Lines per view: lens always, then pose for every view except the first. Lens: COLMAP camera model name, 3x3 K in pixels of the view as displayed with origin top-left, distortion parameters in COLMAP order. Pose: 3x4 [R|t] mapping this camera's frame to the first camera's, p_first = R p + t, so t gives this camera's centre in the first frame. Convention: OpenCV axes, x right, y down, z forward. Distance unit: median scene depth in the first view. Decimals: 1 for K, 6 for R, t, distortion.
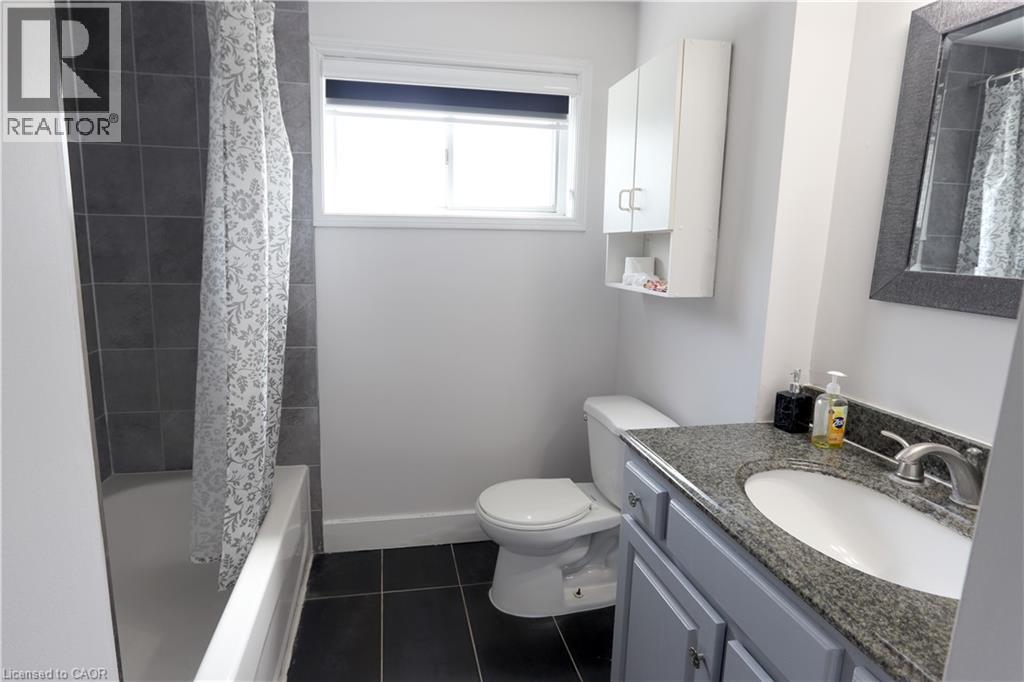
lens RADIAL K [[514.3, 0, 472.7], [0, 514.3, 327.6], [0, 0, 1]] dist [-0.015213, 0.001369]
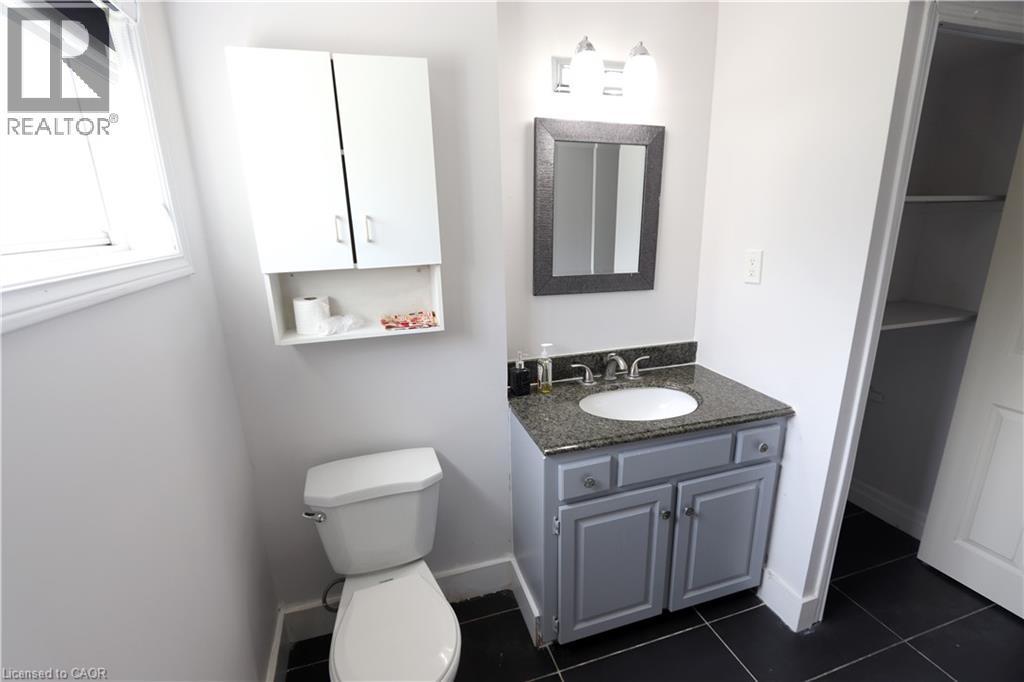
lens RADIAL K [[469.1, 0, 513.6], [0, 469.1, 352.9], [0, 0, 1]] dist [-0.017853, 0.001638]
pose [[-0.136287, -0.281931, 0.949706, -0.555801], [0.179420, 0.935773, 0.303543, -0.288651], [-0.974287, 0.211765, -0.076950, 1.003923]]
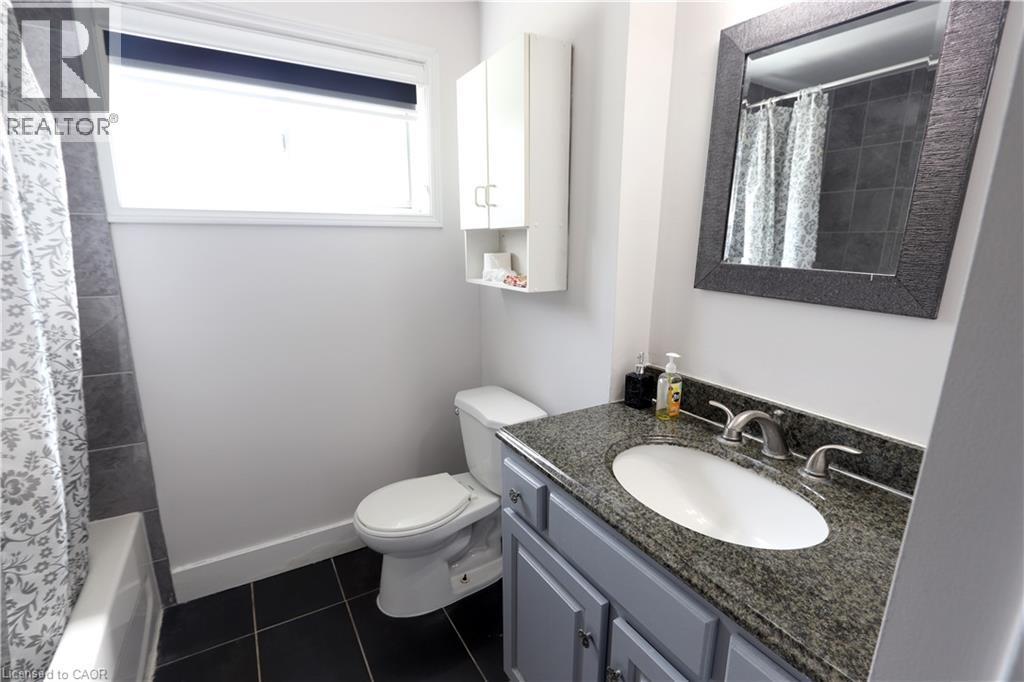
lens RADIAL K [[469.1, 0, 513.6], [0, 469.1, 352.9], [0, 0, 1]] dist [-0.017853, 0.001638]
pose [[0.932639, -0.091518, 0.349012, 0.010450], [0.064004, 0.993920, 0.089592, -0.025868], [-0.355089, -0.061219, 0.932826, 0.121402]]
